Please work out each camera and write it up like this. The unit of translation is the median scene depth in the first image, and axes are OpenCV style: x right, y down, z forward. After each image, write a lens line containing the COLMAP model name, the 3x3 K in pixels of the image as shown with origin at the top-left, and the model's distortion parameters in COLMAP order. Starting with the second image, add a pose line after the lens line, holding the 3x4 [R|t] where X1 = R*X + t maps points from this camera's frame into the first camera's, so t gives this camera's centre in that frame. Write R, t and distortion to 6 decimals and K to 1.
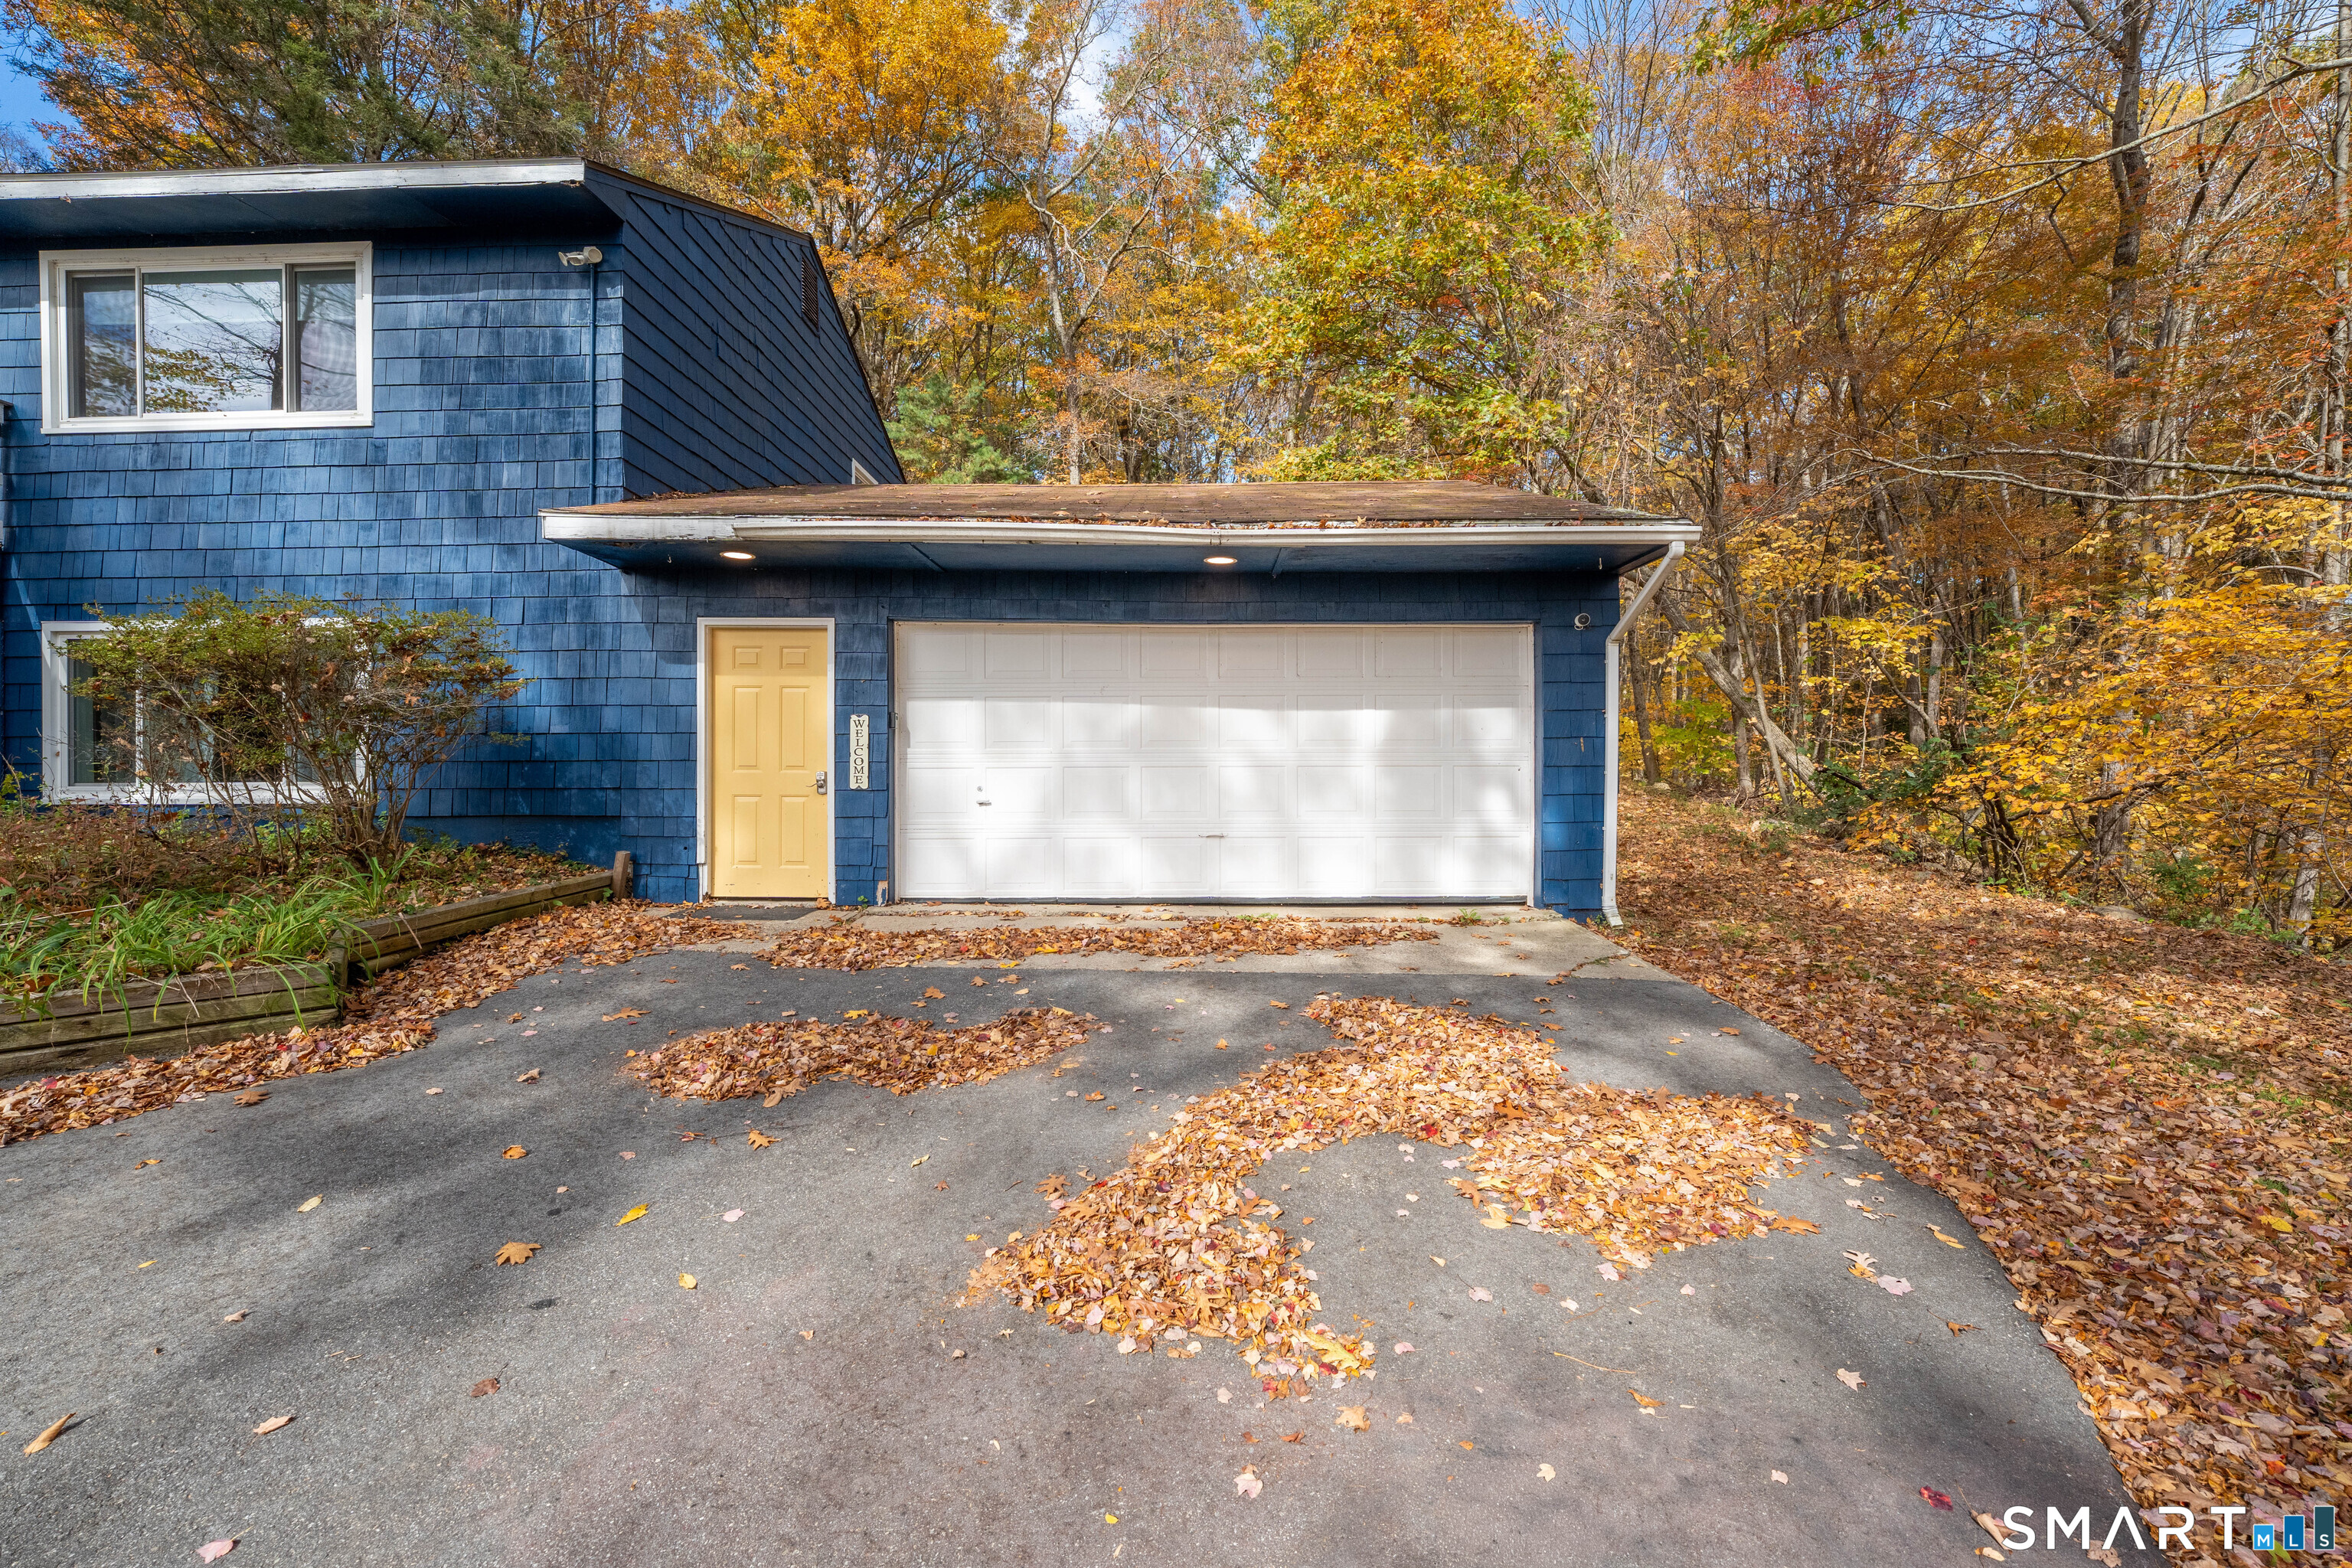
lens RADIAL K [[956.8, 0, 1172.6], [0, 956.8, 781.9], [0, 0, 1]] dist [-0.033546, 0.005428]
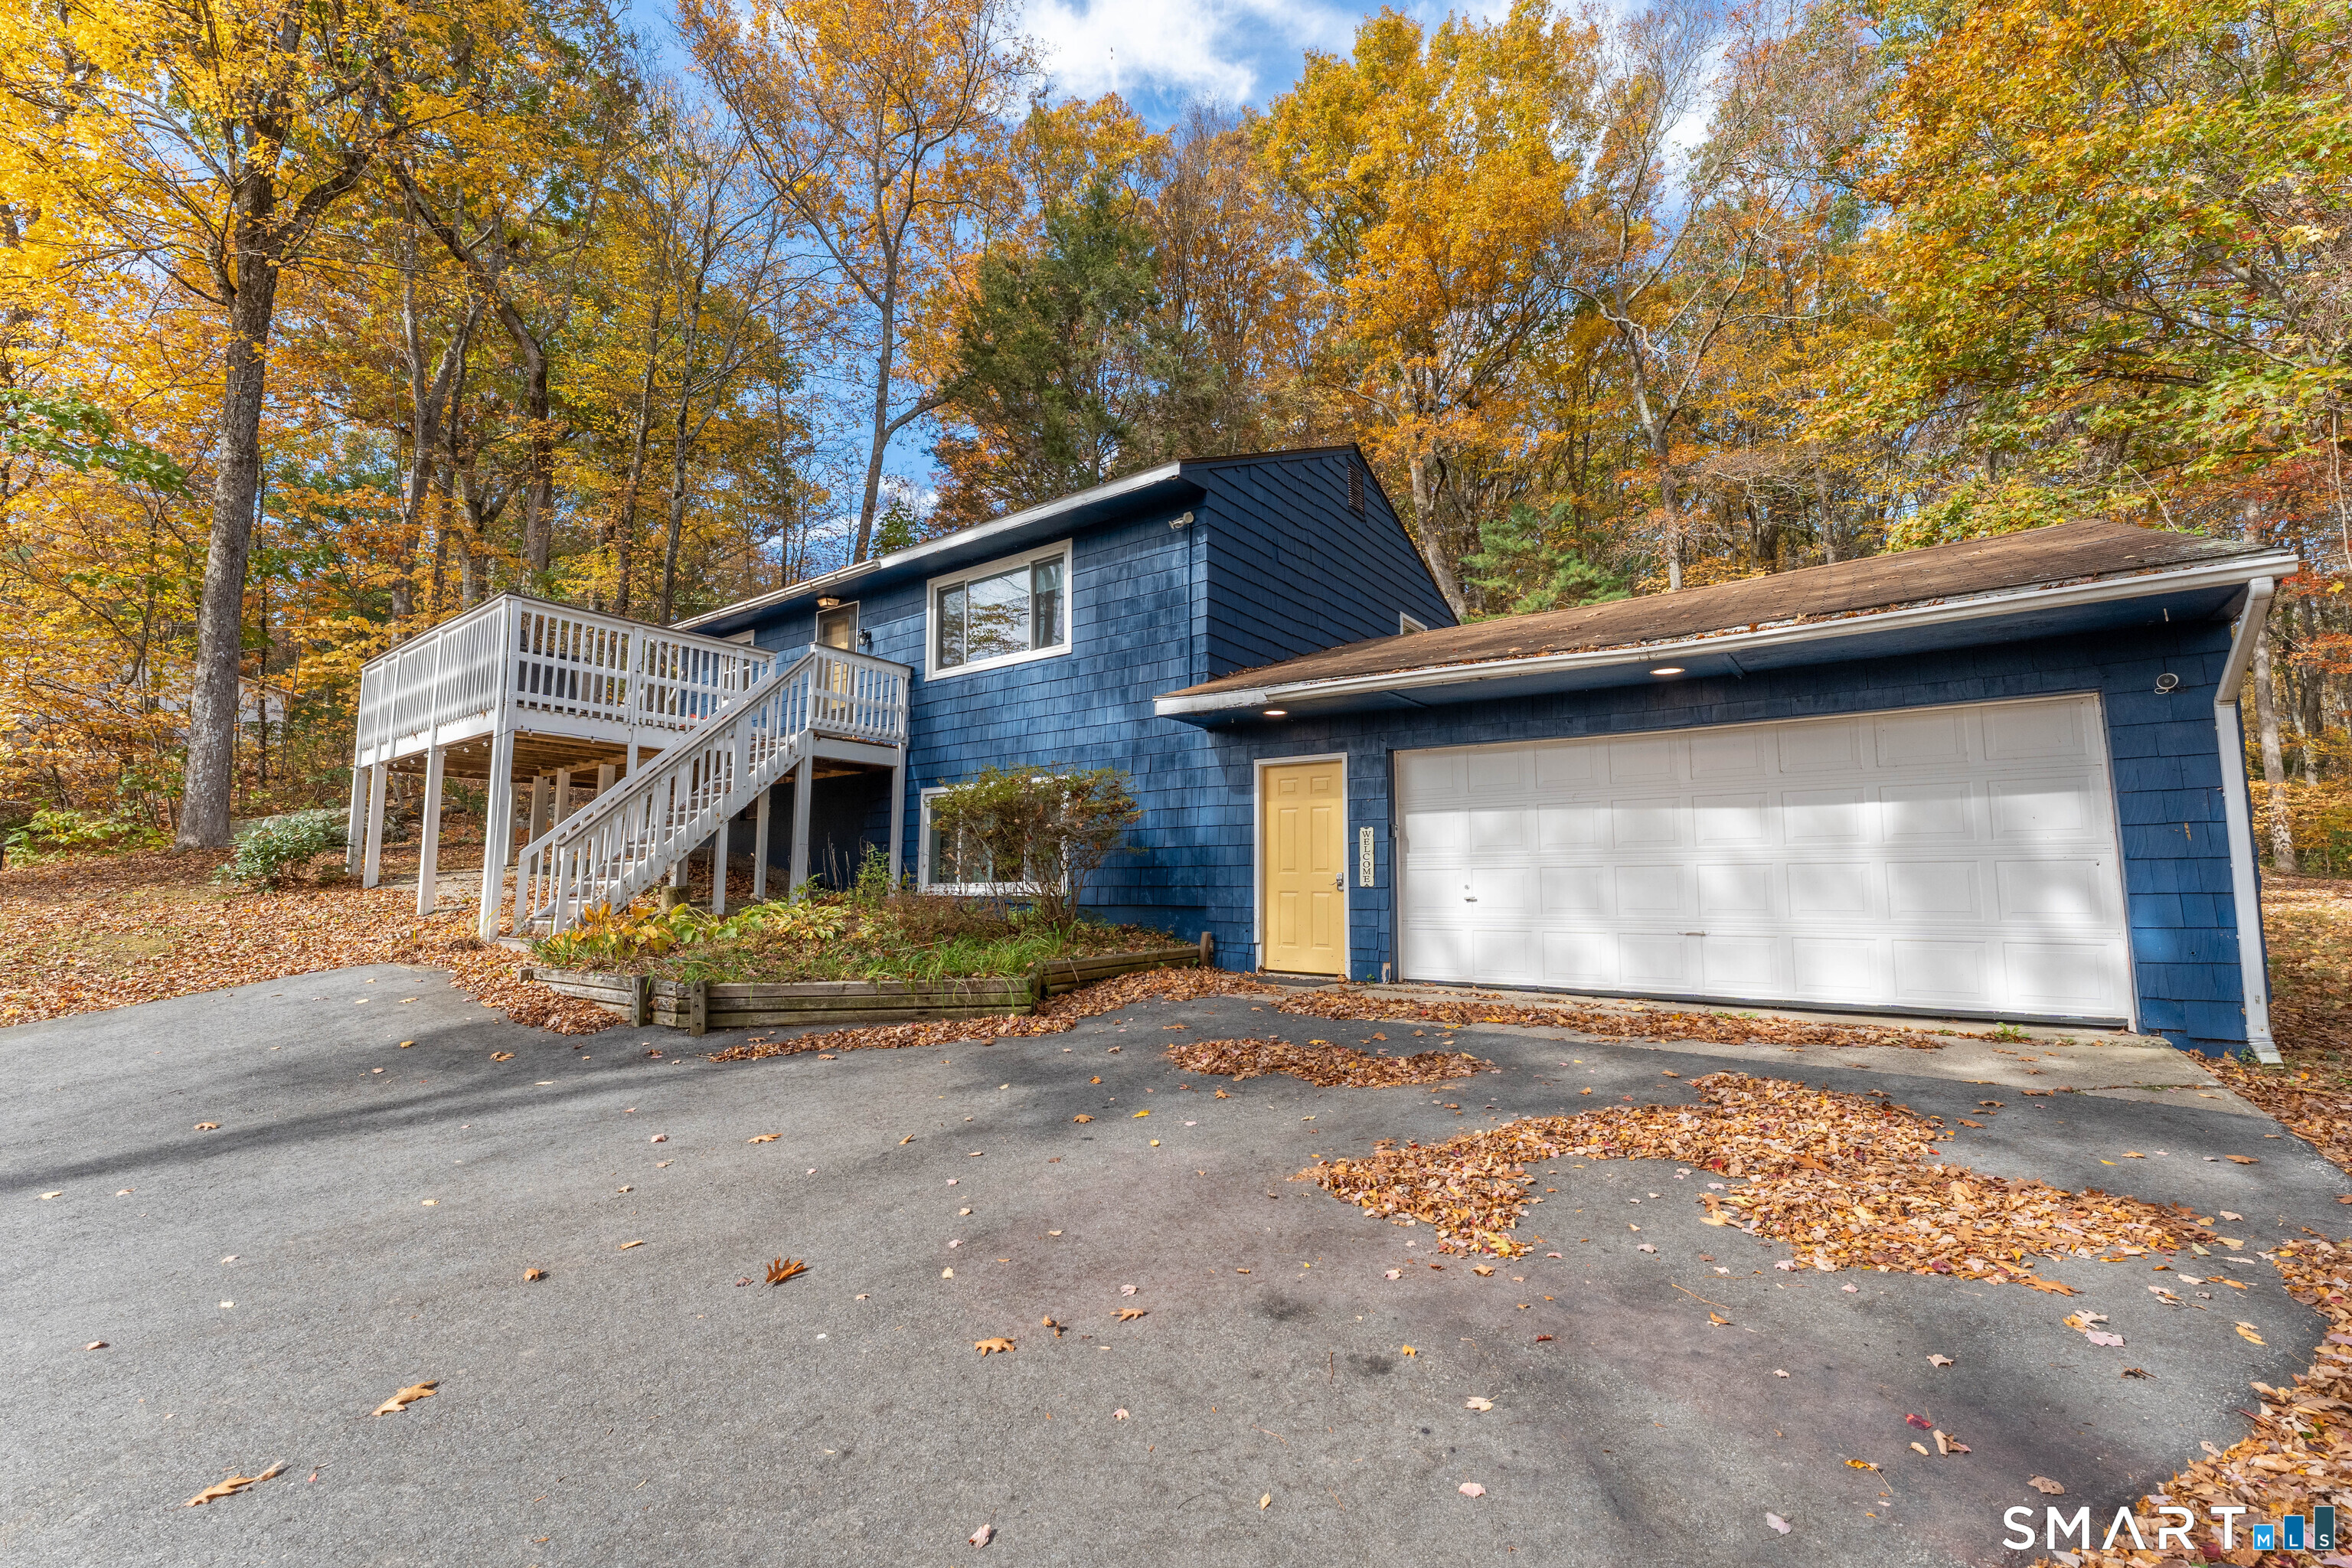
lens RADIAL K [[980.8, 0, 1176.0], [0, 980.8, 784.0], [0, 0, 1]] dist [0.001069, 0.000051]
pose [[0.807337, -0.061734, -0.586852, 0.232578], [-0.010686, 0.992820, -0.119141, 0.030096], [0.589994, 0.102458, 0.800881, -0.188916]]
